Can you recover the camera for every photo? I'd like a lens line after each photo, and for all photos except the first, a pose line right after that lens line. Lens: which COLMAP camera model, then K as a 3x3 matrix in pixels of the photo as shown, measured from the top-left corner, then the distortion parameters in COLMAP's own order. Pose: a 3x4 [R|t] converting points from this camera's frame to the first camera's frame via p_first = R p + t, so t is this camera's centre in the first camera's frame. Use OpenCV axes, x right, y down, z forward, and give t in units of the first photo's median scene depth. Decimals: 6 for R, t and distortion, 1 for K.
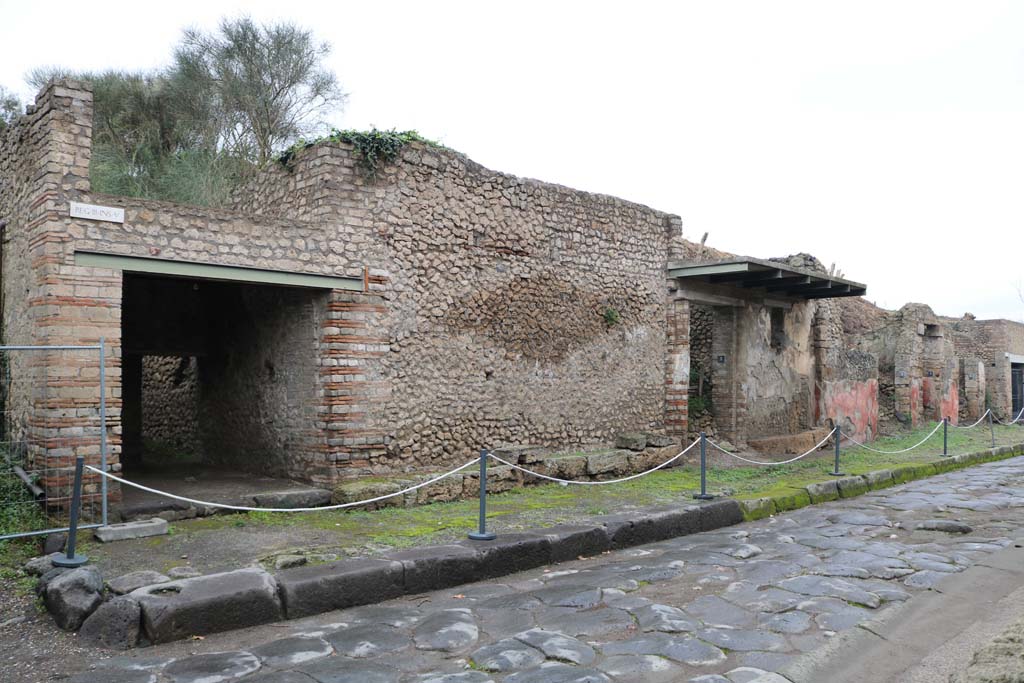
lens RADIAL K [[843.2, 0, 507.6], [0, 843.2, 343.2], [0, 0, 1]] dist [-0.159910, 0.123565]
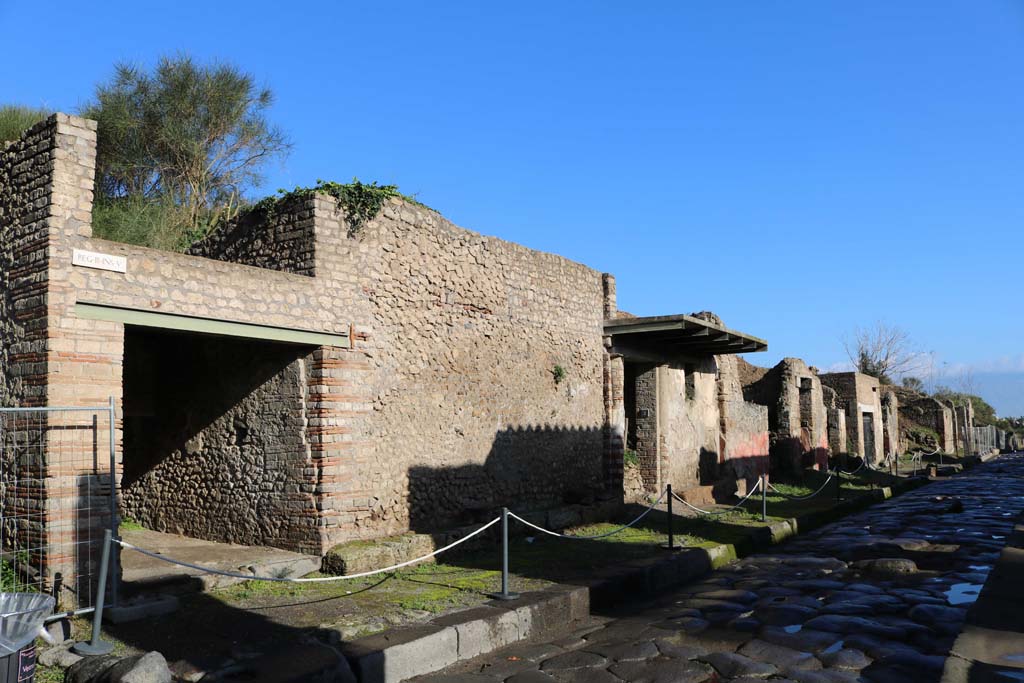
lens RADIAL K [[843.2, 0, 518.1], [0, 843.2, 340.0], [0, 0, 1]] dist [-0.159910, 0.123565]
pose [[0.981599, 0.005596, 0.190873, -0.157790], [0.007460, 0.997684, -0.067614, -0.004149], [-0.190810, 0.067793, 0.979283, 0.011102]]
